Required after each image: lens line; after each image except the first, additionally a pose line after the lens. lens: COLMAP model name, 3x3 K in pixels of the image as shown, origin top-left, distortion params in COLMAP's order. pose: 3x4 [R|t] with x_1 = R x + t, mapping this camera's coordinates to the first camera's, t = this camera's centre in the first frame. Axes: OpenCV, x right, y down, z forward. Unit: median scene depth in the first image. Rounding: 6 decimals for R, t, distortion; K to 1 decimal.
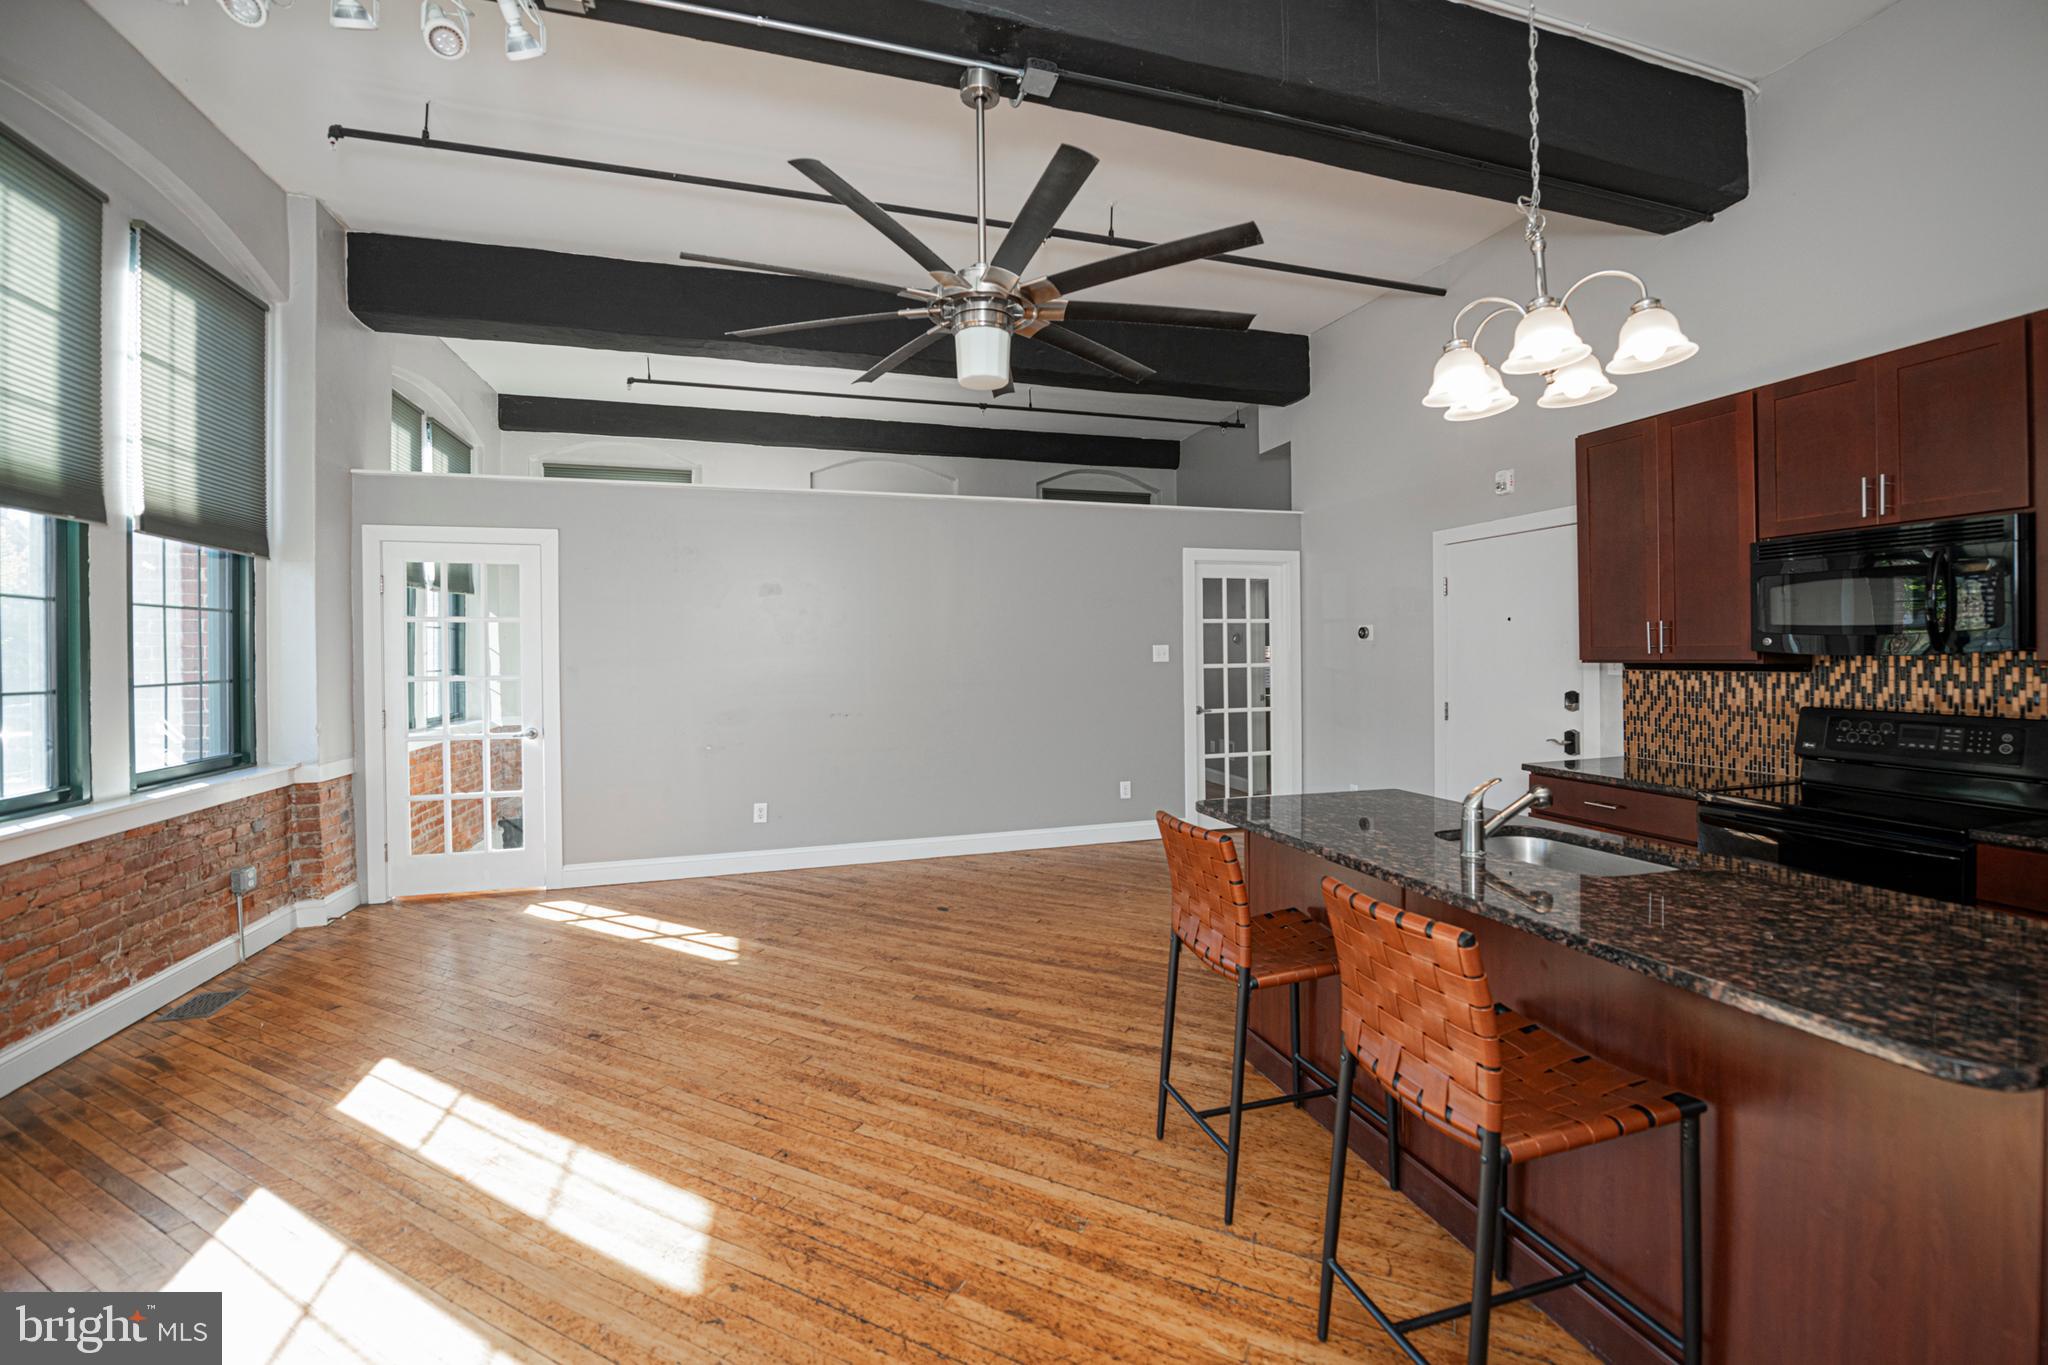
lens RADIAL K [[838.3, 0, 1030.1], [0, 838.3, 657.8], [0, 0, 1]] dist [-0.013092, -0.004519]
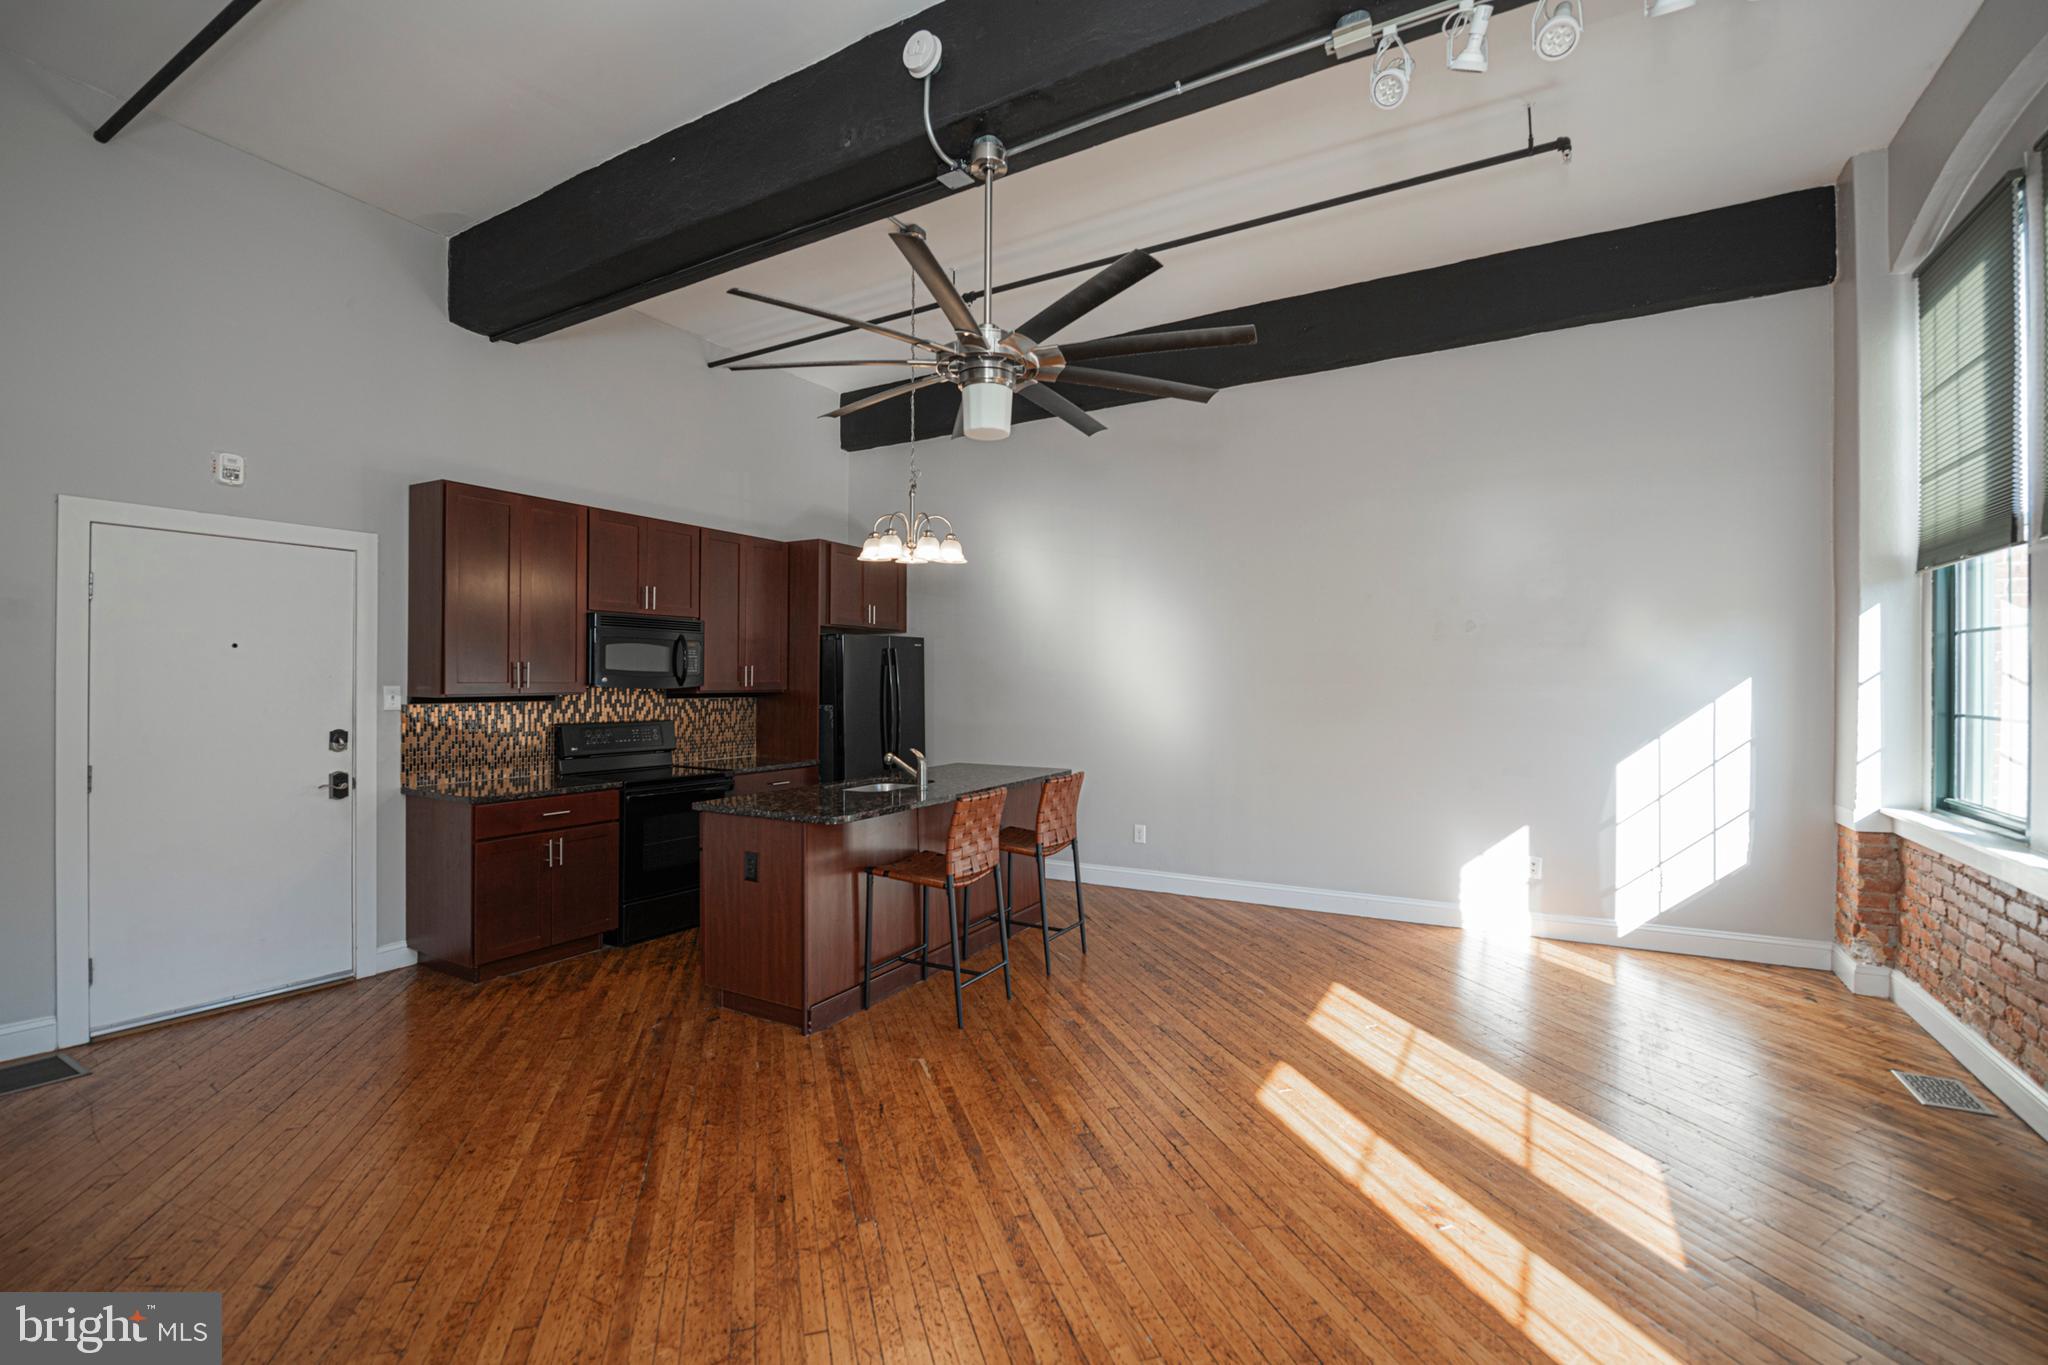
lens RADIAL K [[880.1, 0, 1029.1], [0, 880.1, 679.8], [0, 0, 1]] dist [-0.011146, -0.000495]
pose [[-0.686500, 0.008574, 0.727079, -0.786053], [0.008995, 0.999954, -0.003299, -0.007560], [-0.727074, 0.004275, -0.686546, 1.502287]]
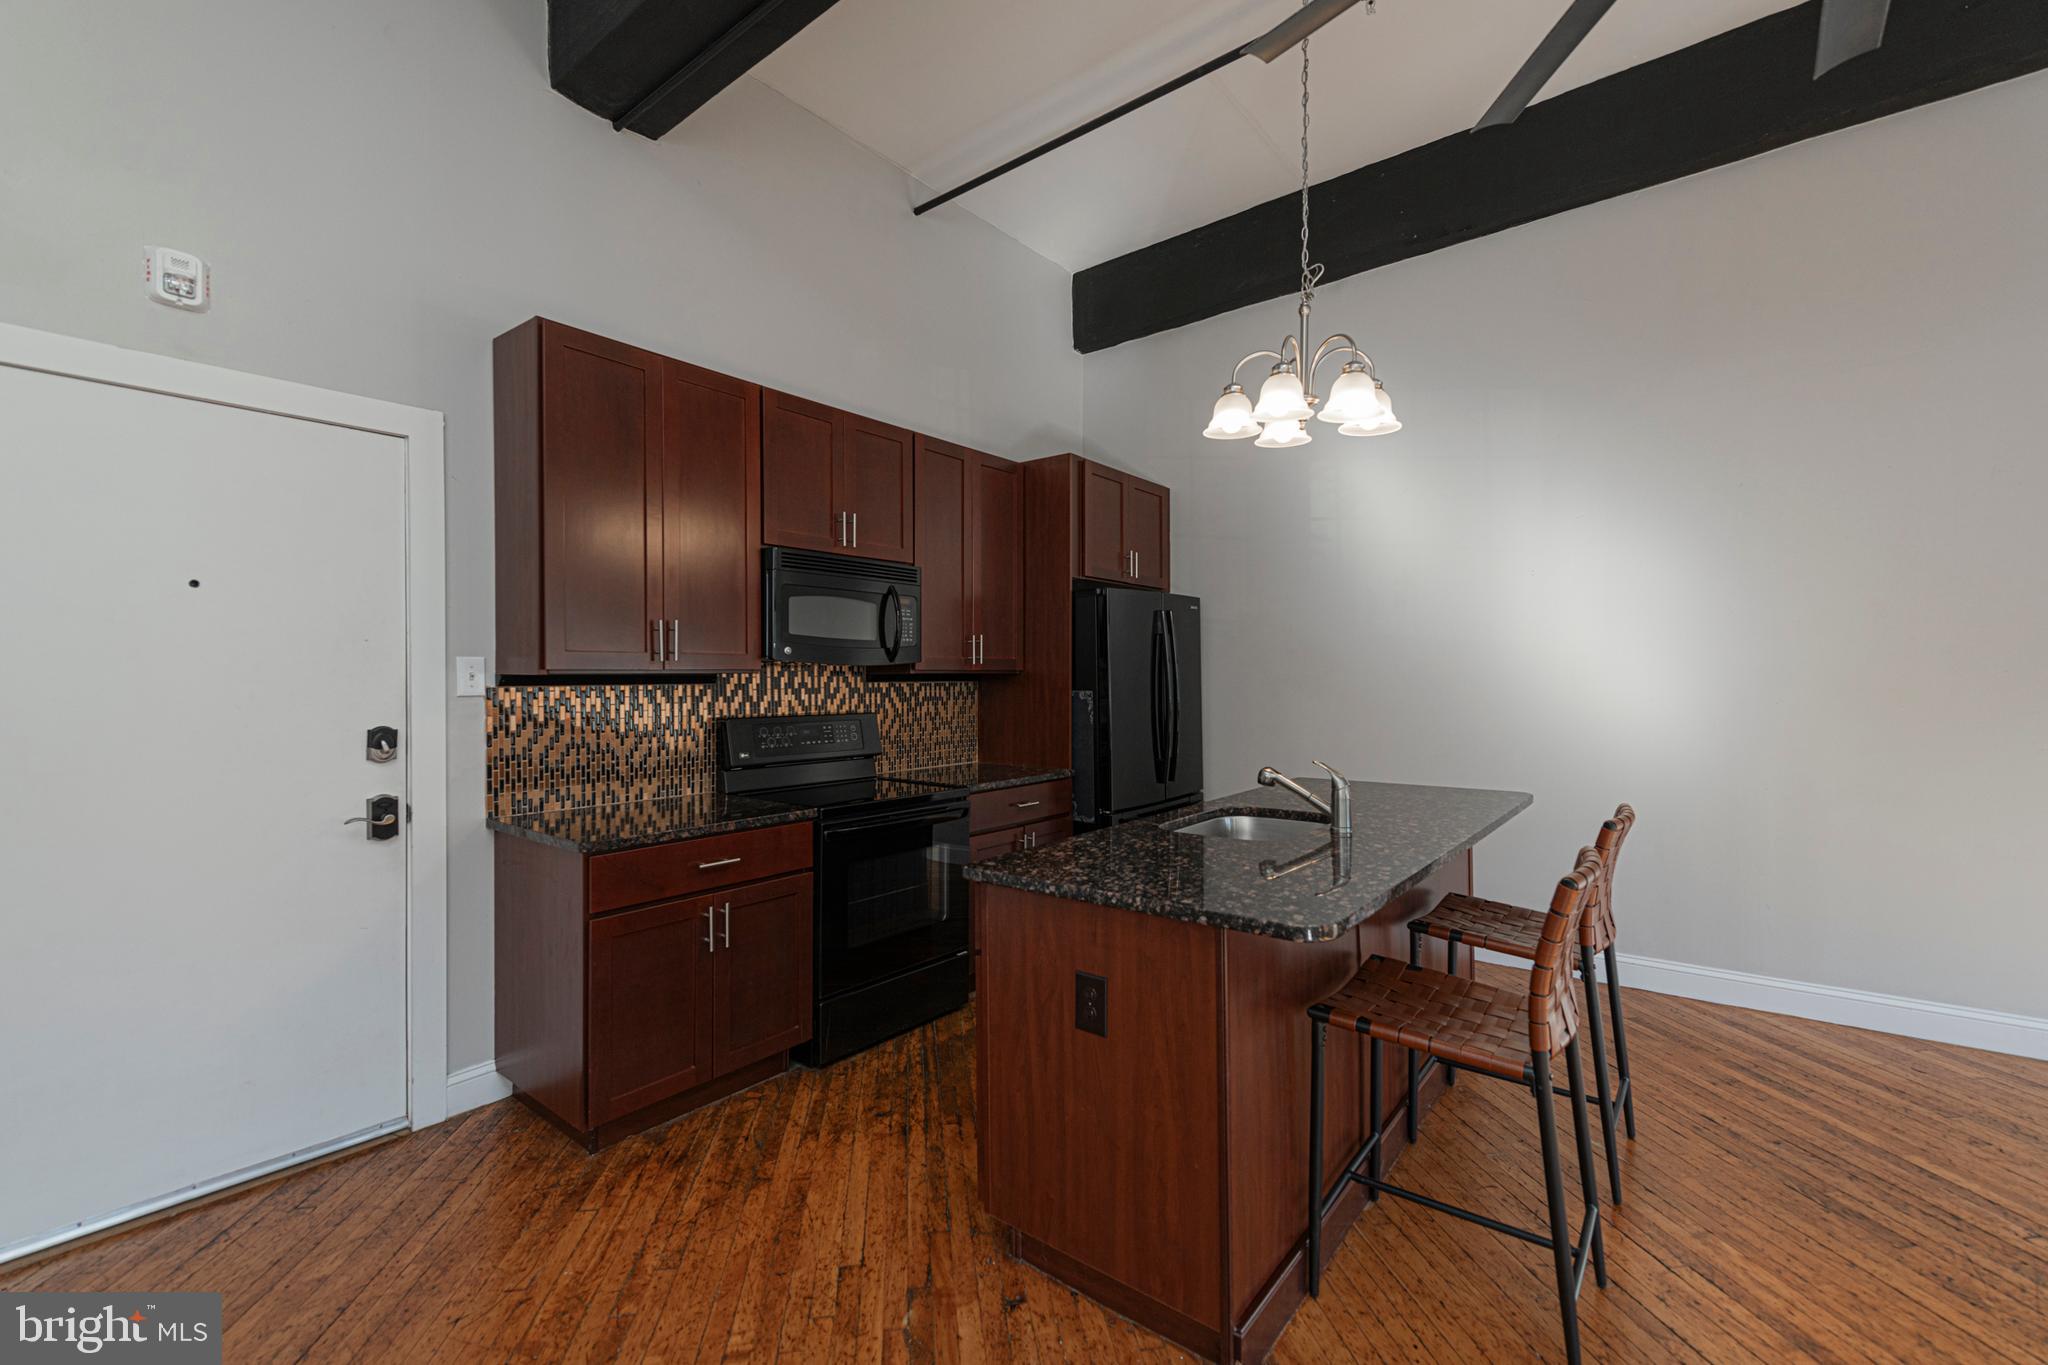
lens RADIAL K [[865.4, 0, 1029.4], [0, 865.4, 679.7], [0, 0, 1]] dist [0.021574, -0.007107]
pose [[-0.569732, 0.011416, 0.821751, -0.121602], [0.016865, 0.999855, -0.002197, 0.021923], [-0.821658, 0.012607, -0.569842, 1.323688]]
